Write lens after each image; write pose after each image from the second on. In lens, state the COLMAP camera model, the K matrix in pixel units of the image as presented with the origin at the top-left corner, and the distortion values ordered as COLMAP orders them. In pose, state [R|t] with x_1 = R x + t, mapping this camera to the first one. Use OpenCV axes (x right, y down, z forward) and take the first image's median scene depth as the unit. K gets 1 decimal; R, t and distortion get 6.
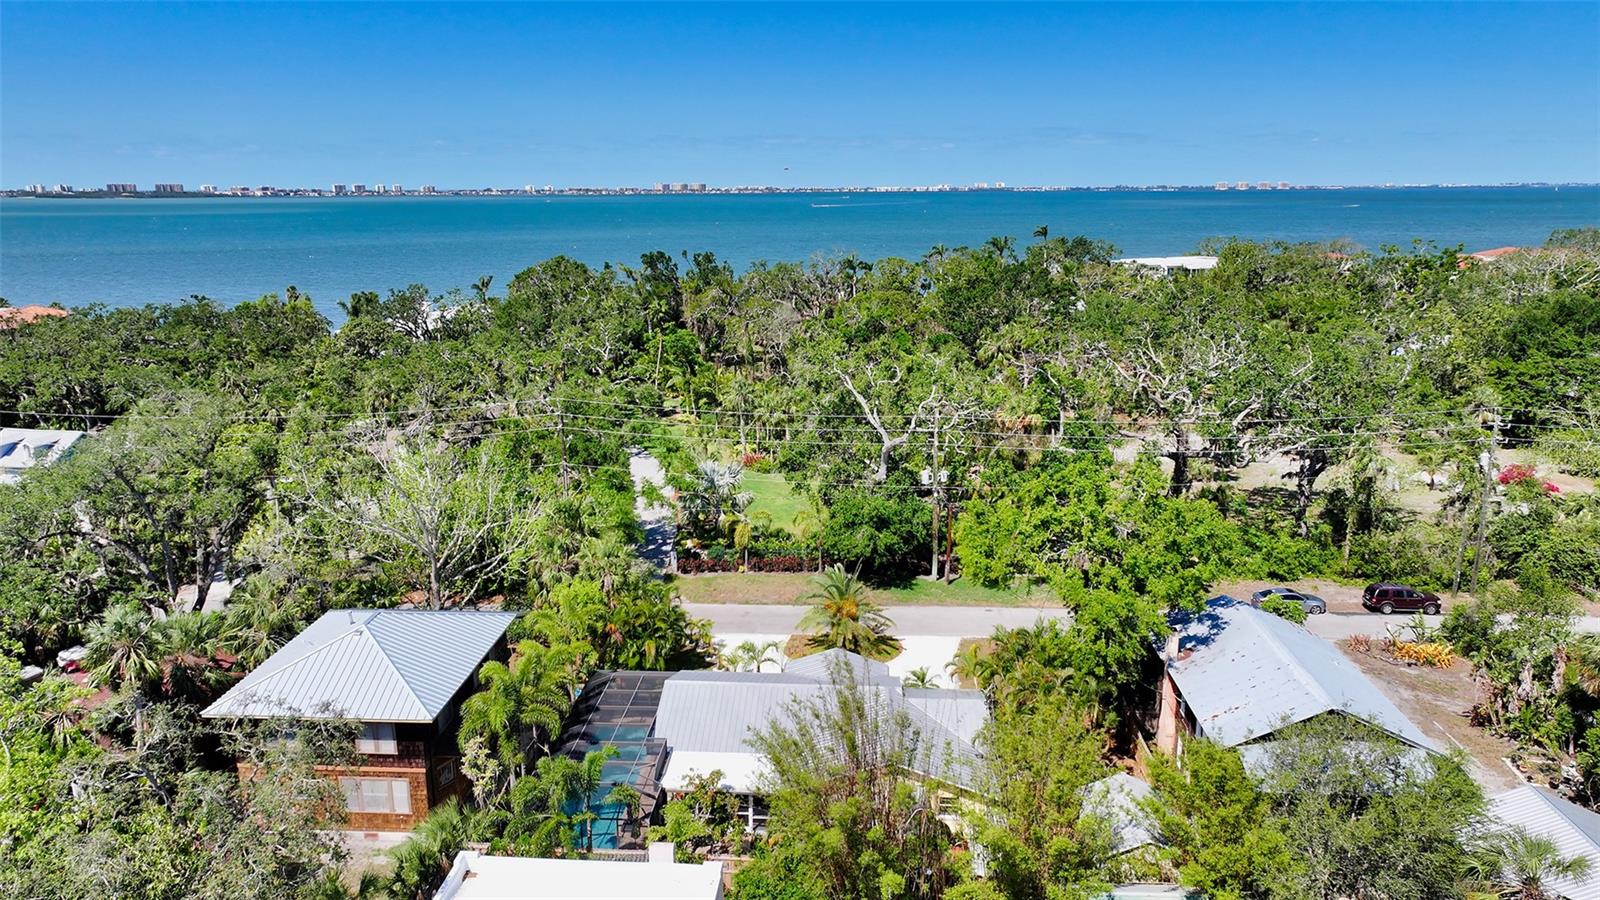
lens RADIAL K [[1151.3, 0, 788.5], [0, 1151.3, 455.2], [0, 0, 1]] dist [0.005944, 0.008754]
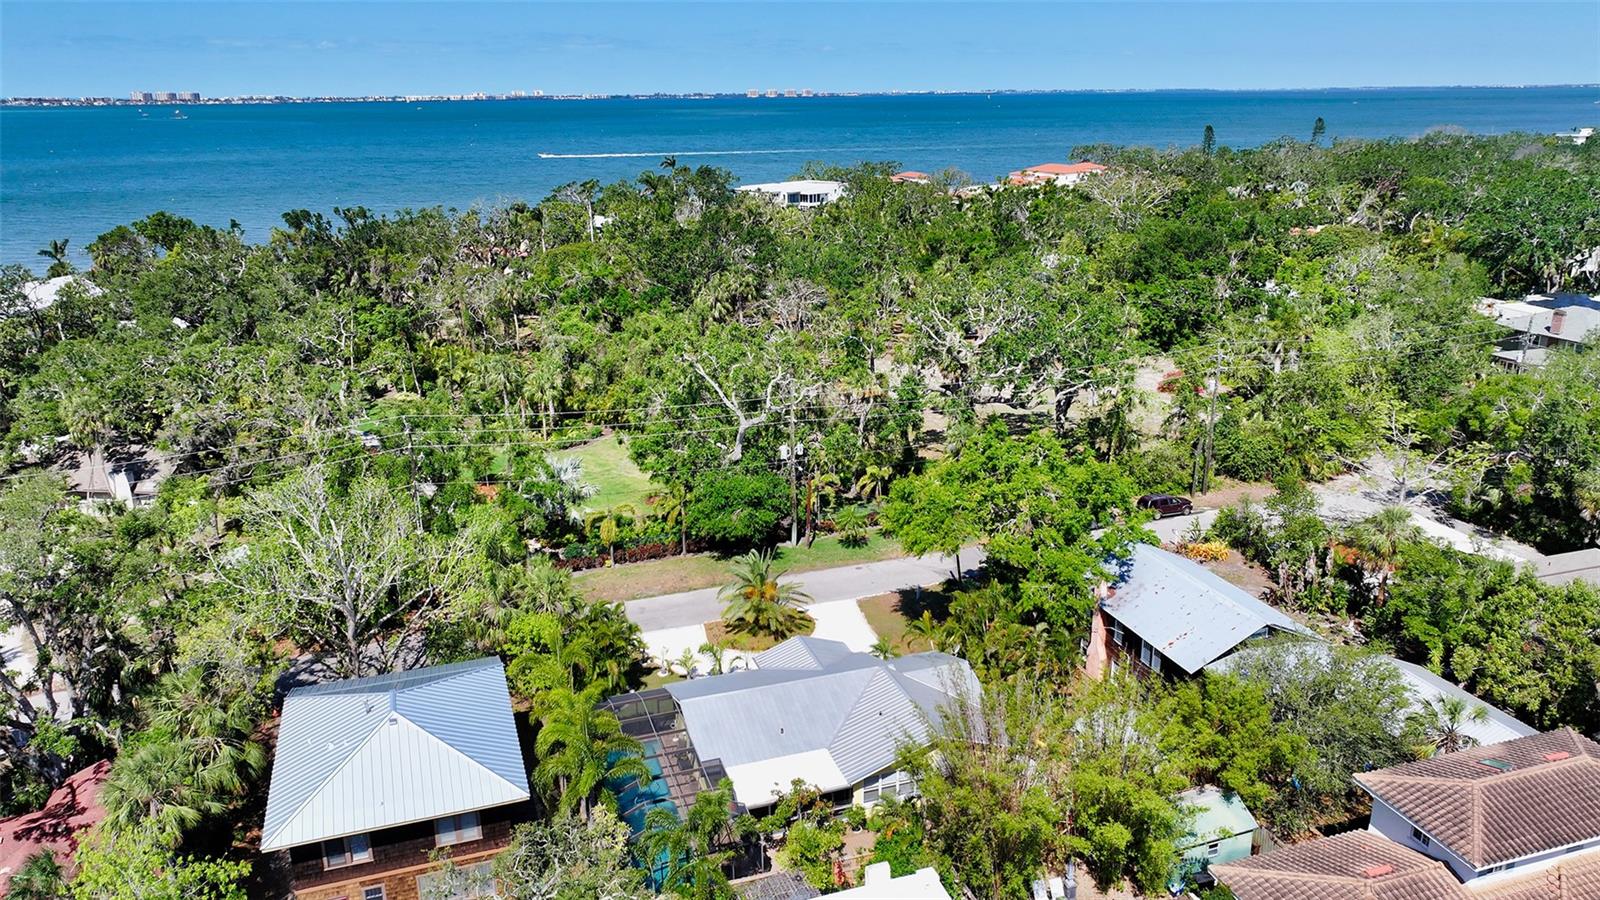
lens RADIAL K [[1151.3, 0, 813.6], [0, 1151.3, 450.8], [0, 0, 1]] dist [0.005944, 0.008754]
pose [[0.919586, -0.121176, 0.373735, -0.160765], [0.094183, 0.991503, 0.089732, -0.047843], [-0.381433, -0.047317, 0.923185, 0.009784]]
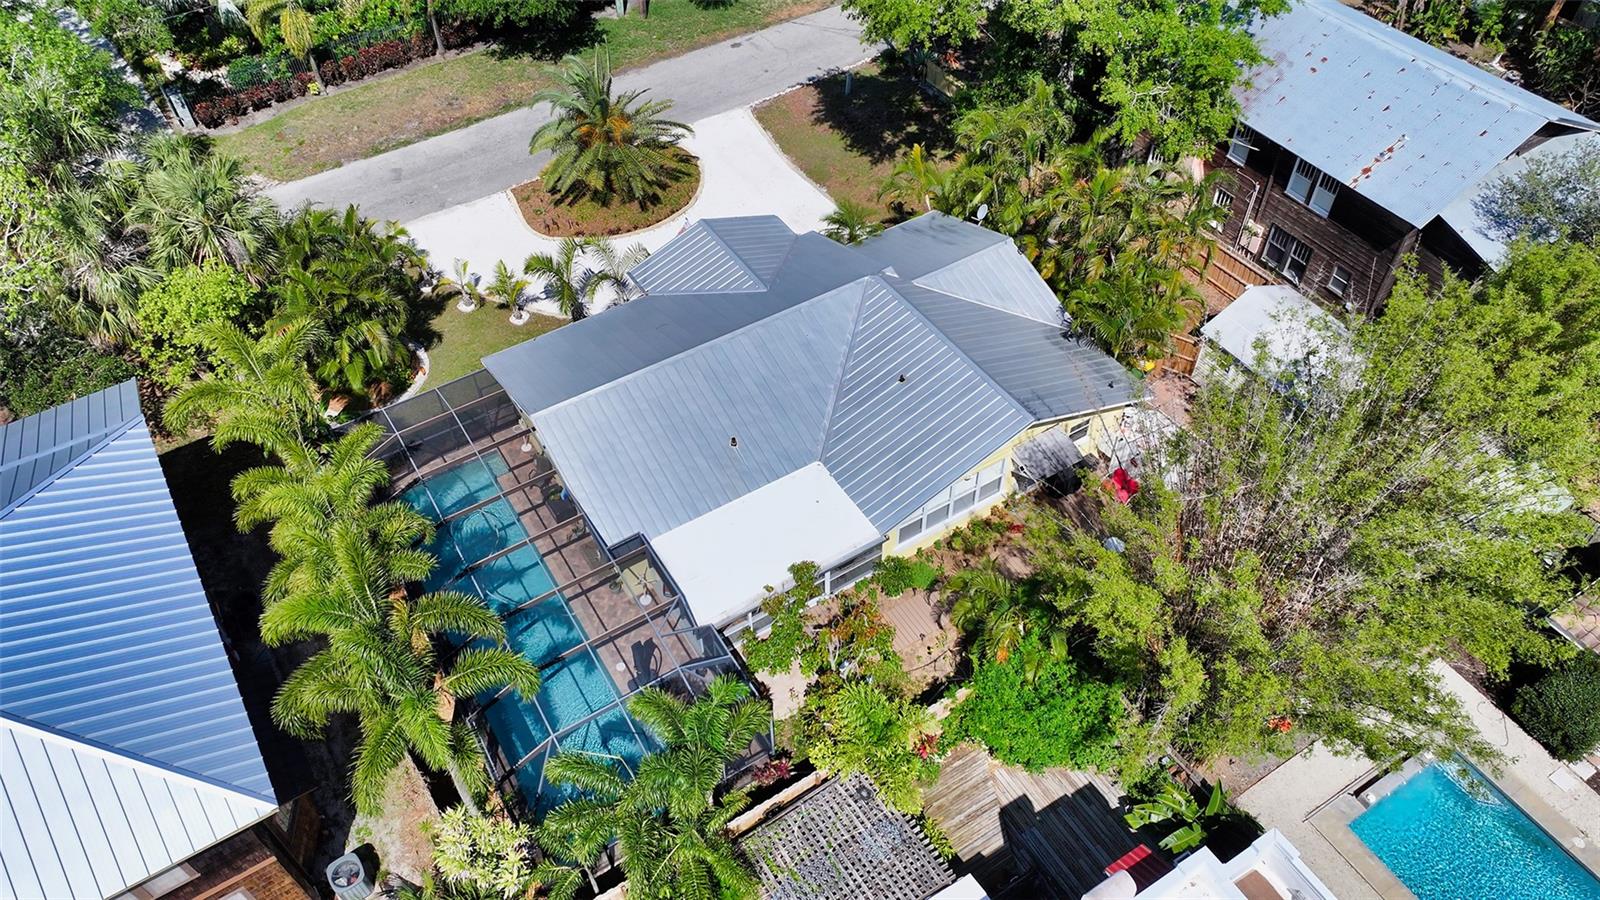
lens RADIAL K [[1151.3, 0, 826.7], [0, 1151.3, 461.7], [0, 0, 1]] dist [0.005944, 0.008754]
pose [[0.804447, -0.442377, 0.396443, -0.099317], [0.149101, 0.796391, 0.586115, -0.036921], [-0.575007, -0.412389, 0.706613, 0.241609]]
